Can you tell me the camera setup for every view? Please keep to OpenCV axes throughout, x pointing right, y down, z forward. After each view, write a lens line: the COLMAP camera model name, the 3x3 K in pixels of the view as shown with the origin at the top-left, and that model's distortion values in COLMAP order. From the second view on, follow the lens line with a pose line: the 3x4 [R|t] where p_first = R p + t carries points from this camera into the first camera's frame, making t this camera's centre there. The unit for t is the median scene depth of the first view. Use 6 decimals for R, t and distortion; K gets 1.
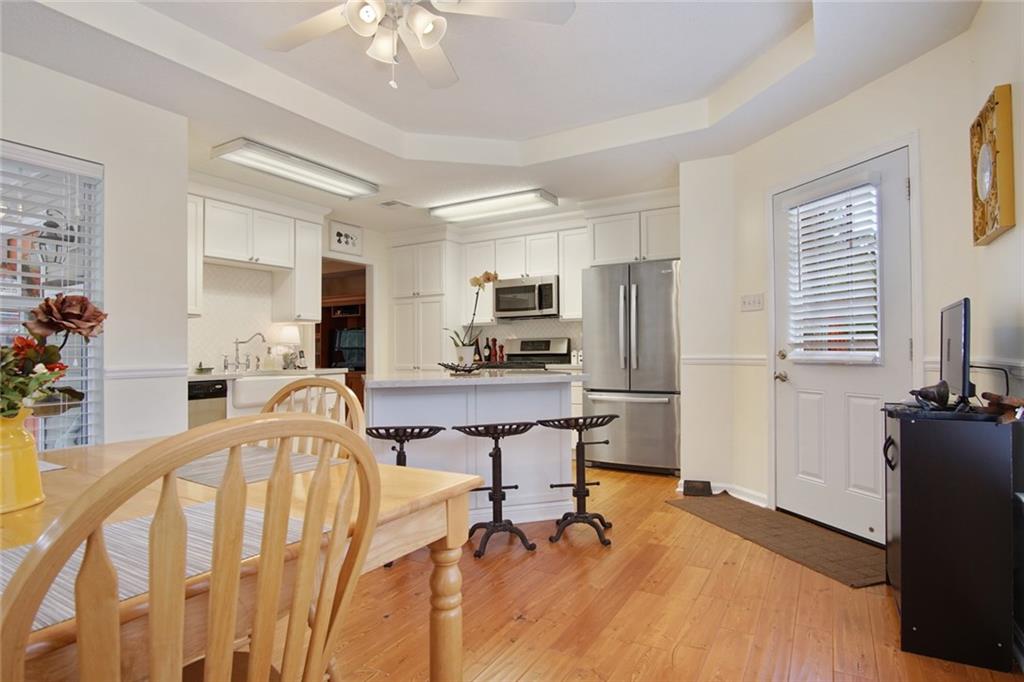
lens RADIAL K [[550.8, 0, 509.9], [0, 550.8, 357.5], [0, 0, 1]] dist [-0.000515, 0.000612]
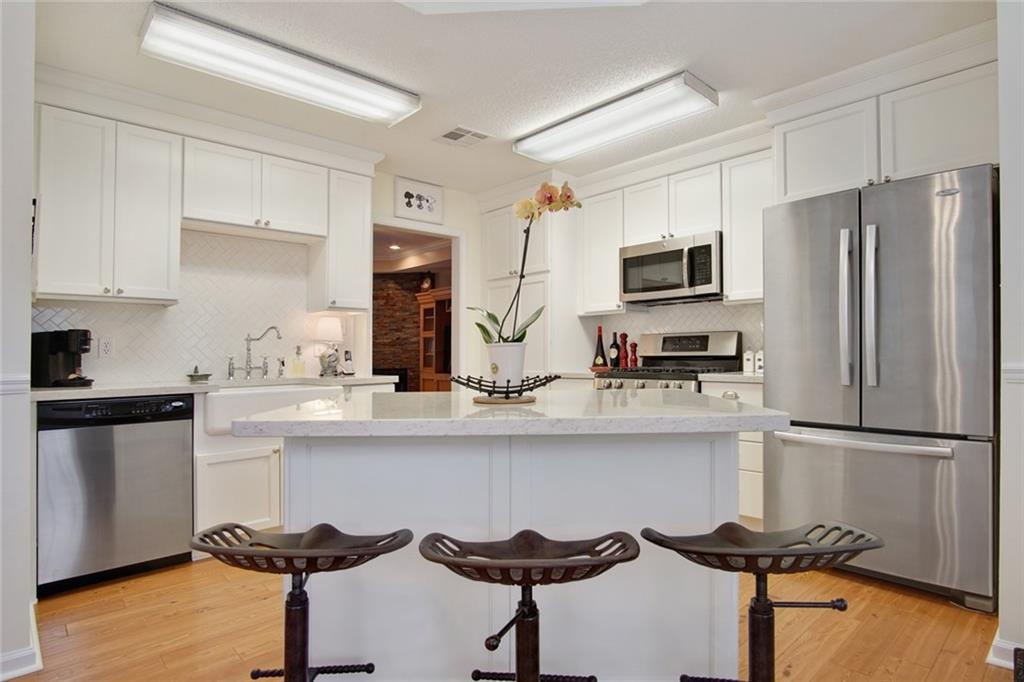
lens RADIAL K [[551.9, 0, 509.1], [0, 551.9, 352.7], [0, 0, 1]] dist [-0.017621, 0.000026]
pose [[0.956375, 0.002449, -0.292133, 0.040423], [-0.004960, 0.999957, -0.007857, -0.004800], [0.292101, 0.008964, 0.956345, 0.334714]]
